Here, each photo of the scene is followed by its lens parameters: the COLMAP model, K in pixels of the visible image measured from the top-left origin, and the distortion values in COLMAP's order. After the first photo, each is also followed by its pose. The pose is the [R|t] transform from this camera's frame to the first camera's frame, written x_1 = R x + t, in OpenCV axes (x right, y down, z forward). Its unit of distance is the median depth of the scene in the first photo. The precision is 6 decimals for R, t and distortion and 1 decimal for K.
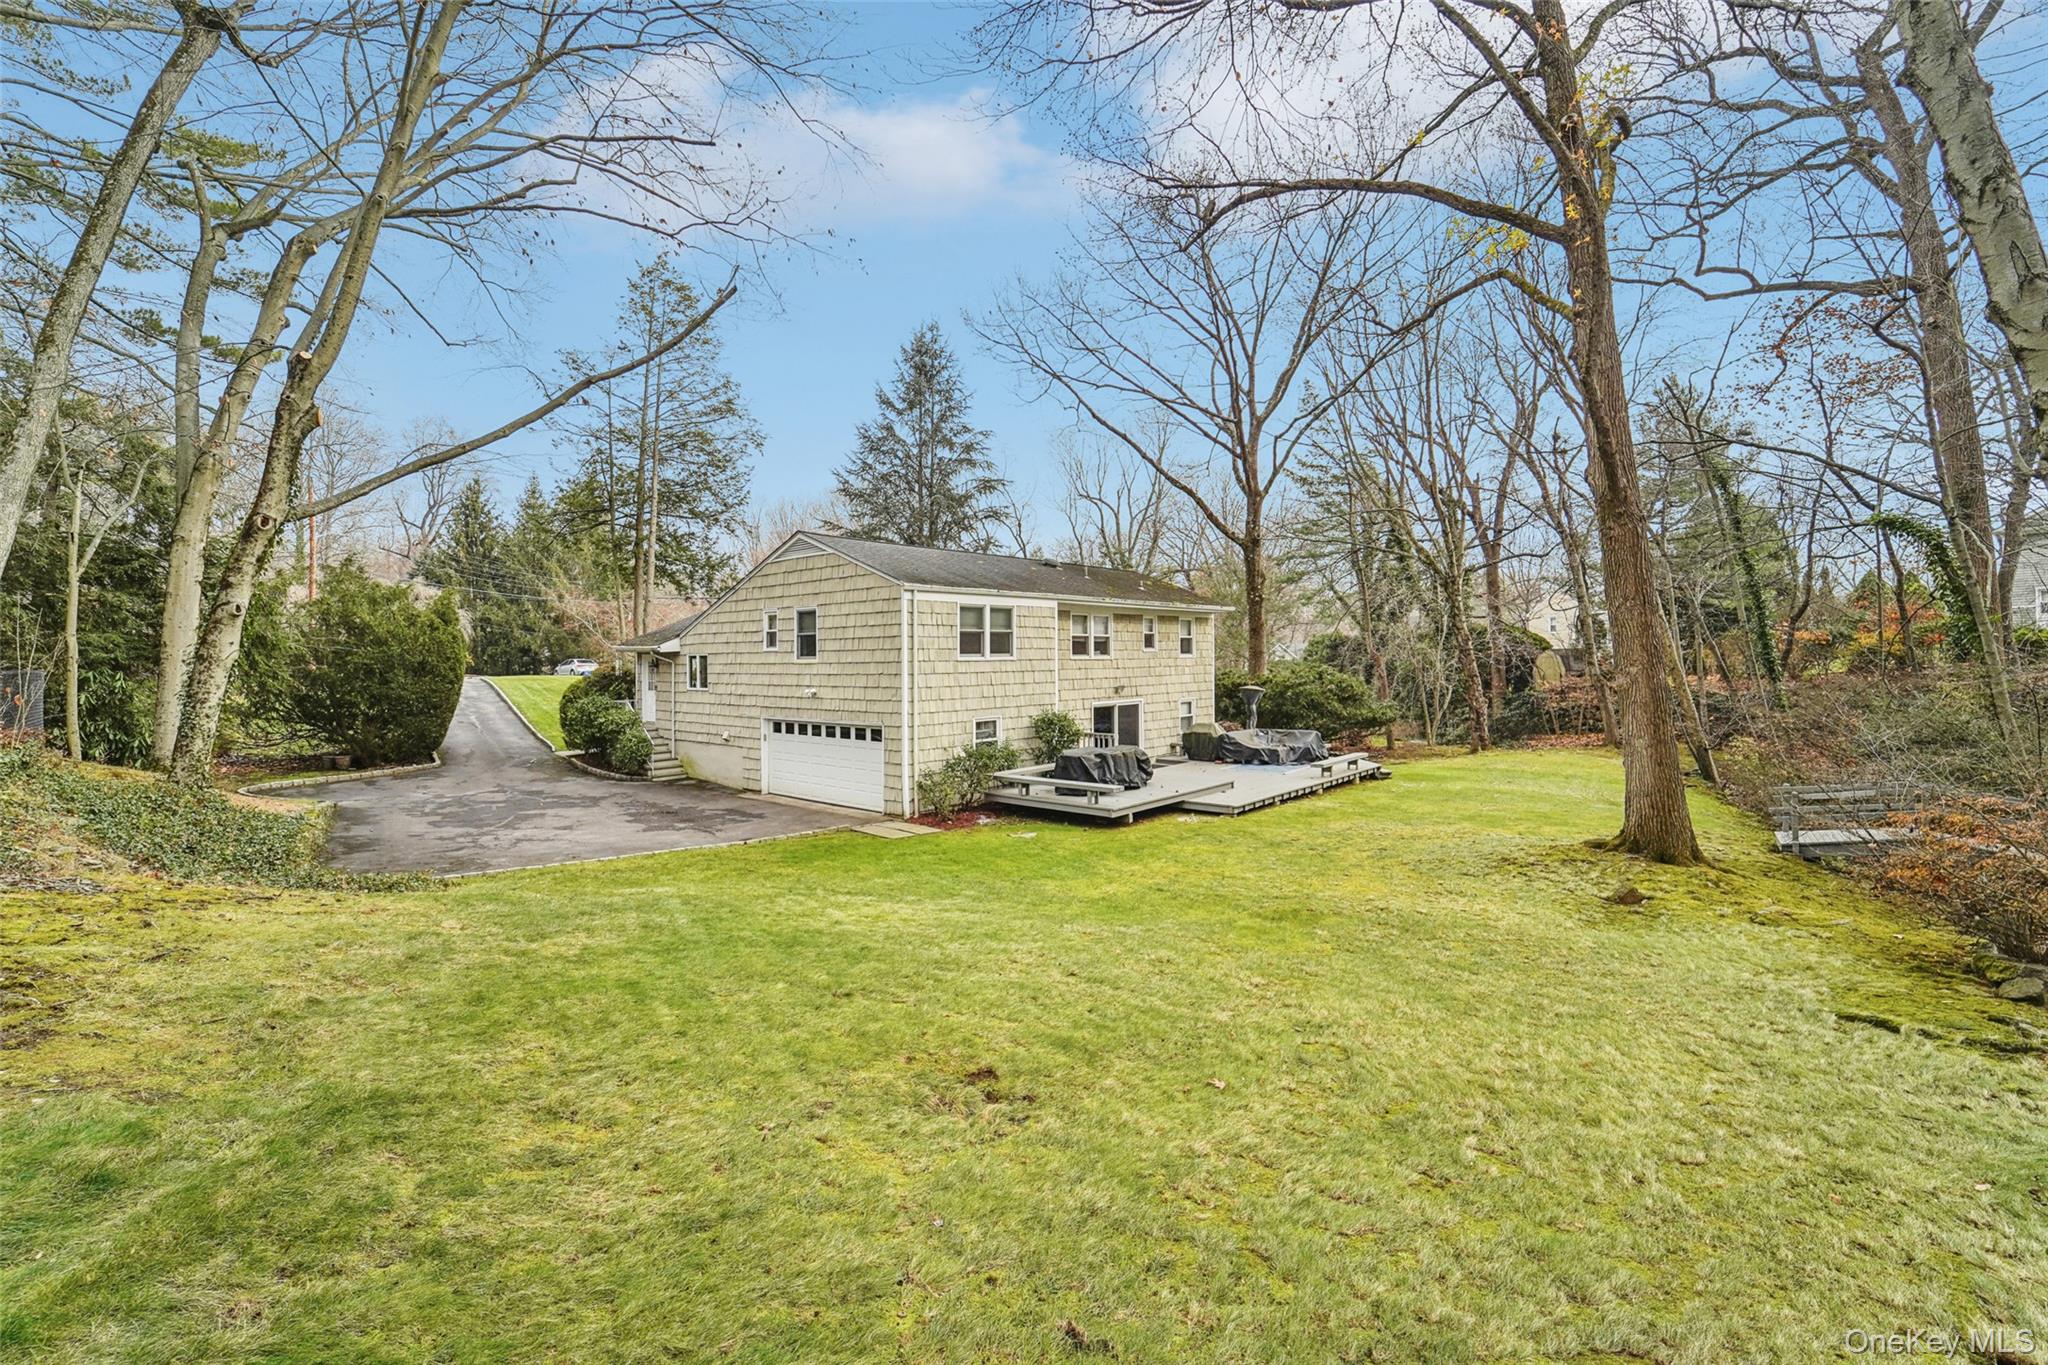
lens RADIAL K [[868.6, 0, 1018.1], [0, 868.6, 643.5], [0, 0, 1]] dist [0.001655, -0.000171]
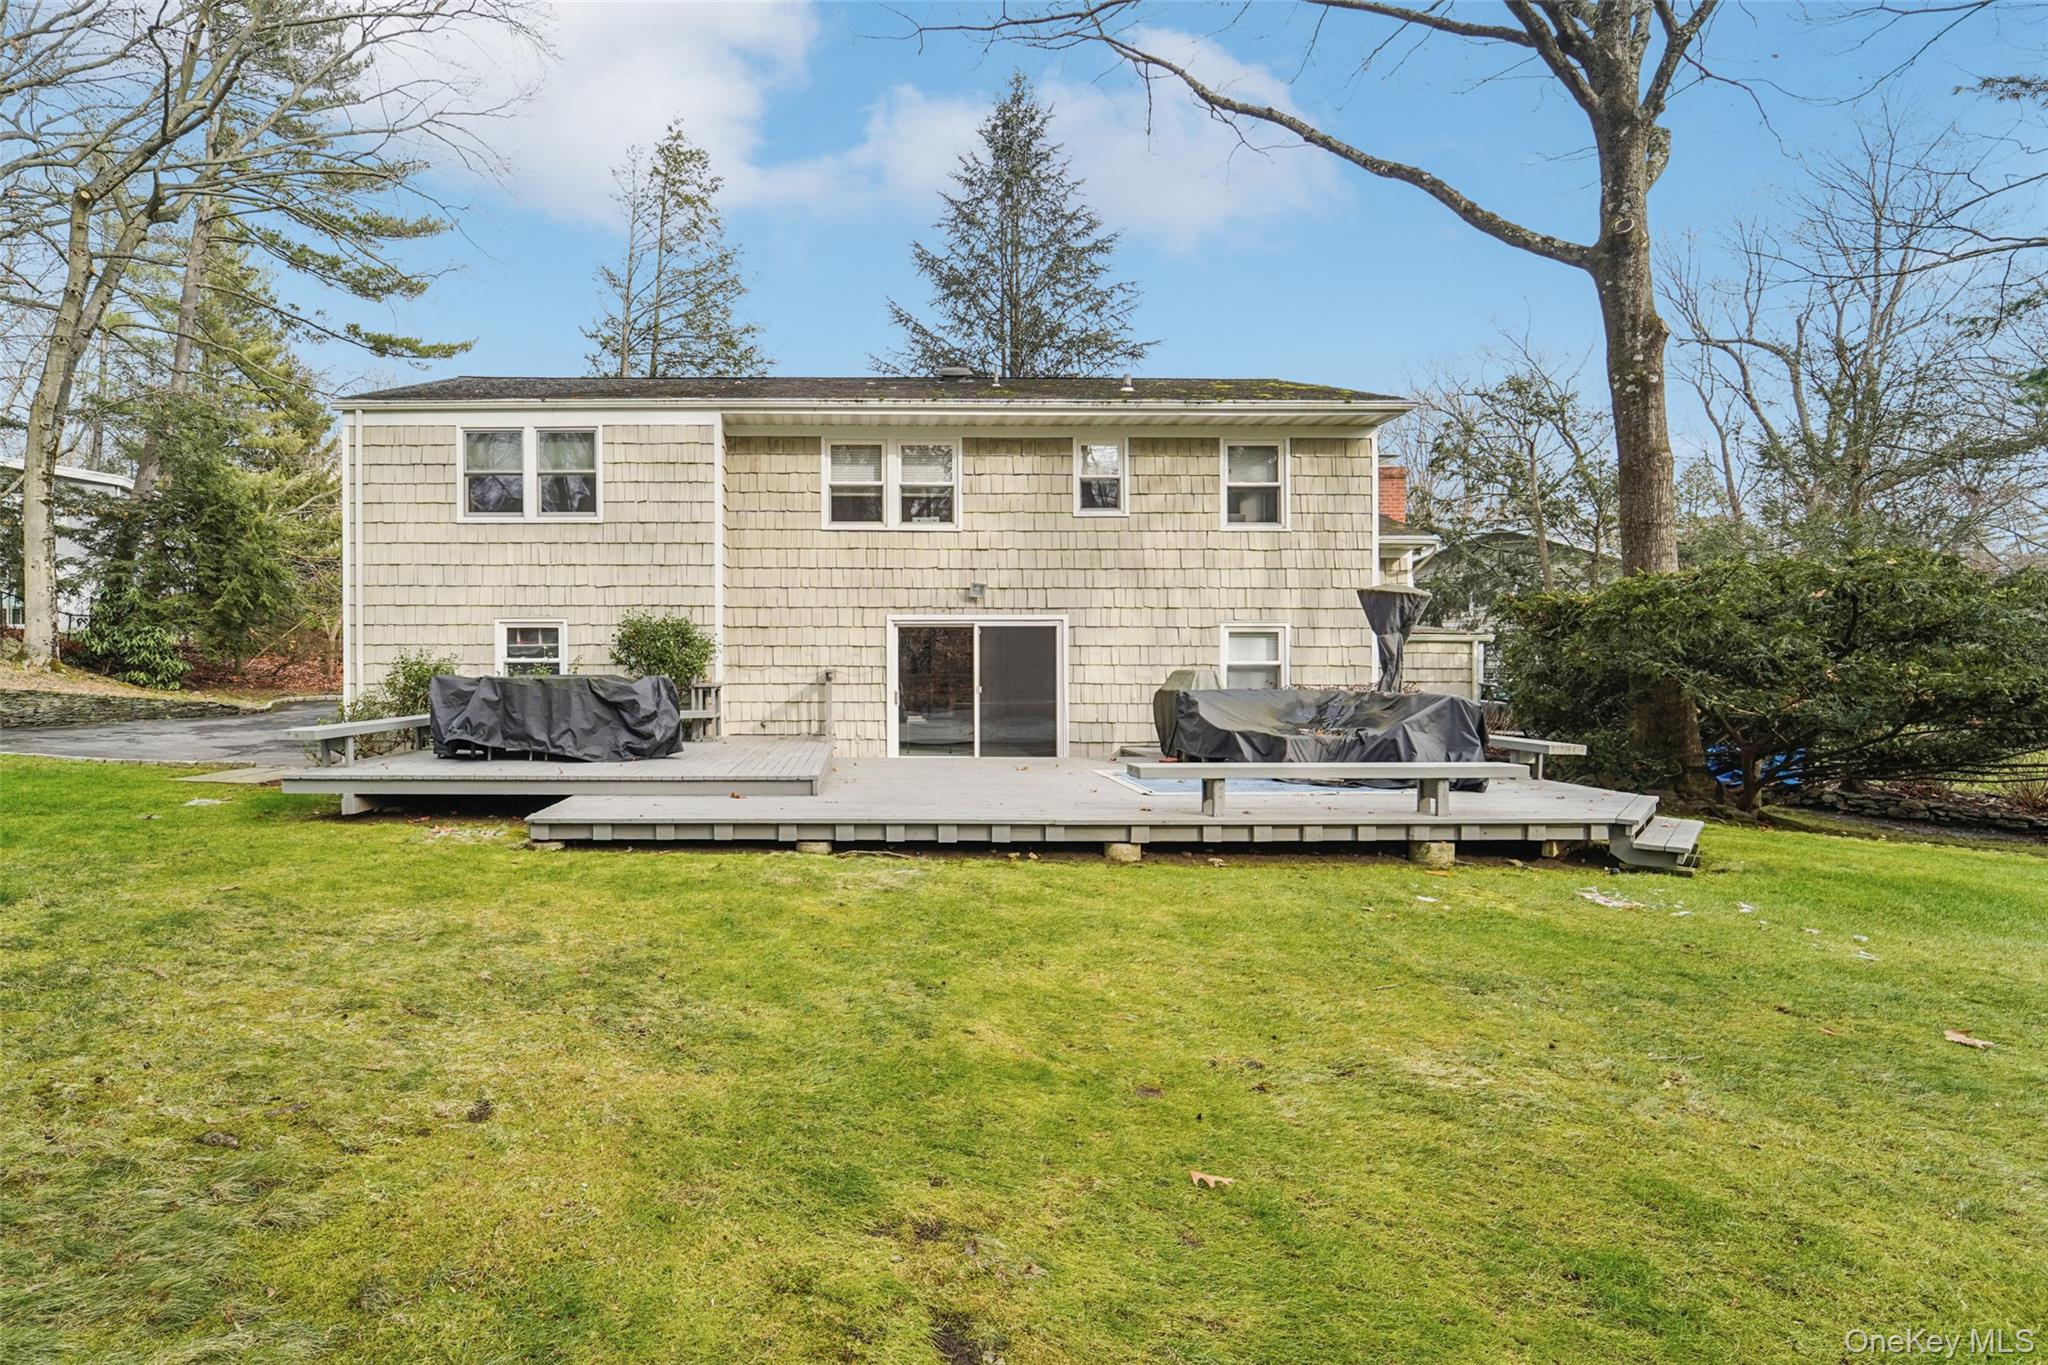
lens RADIAL K [[894.9, 0, 1024.0], [0, 894.9, 682.5], [0, 0, 1]] dist [-0.015378, -0.000193]
pose [[0.666022, 0.013224, -0.745815, 0.514554], [0.004910, 0.999743, 0.022112, 0.093252], [0.745916, -0.018389, 0.665787, 0.691137]]
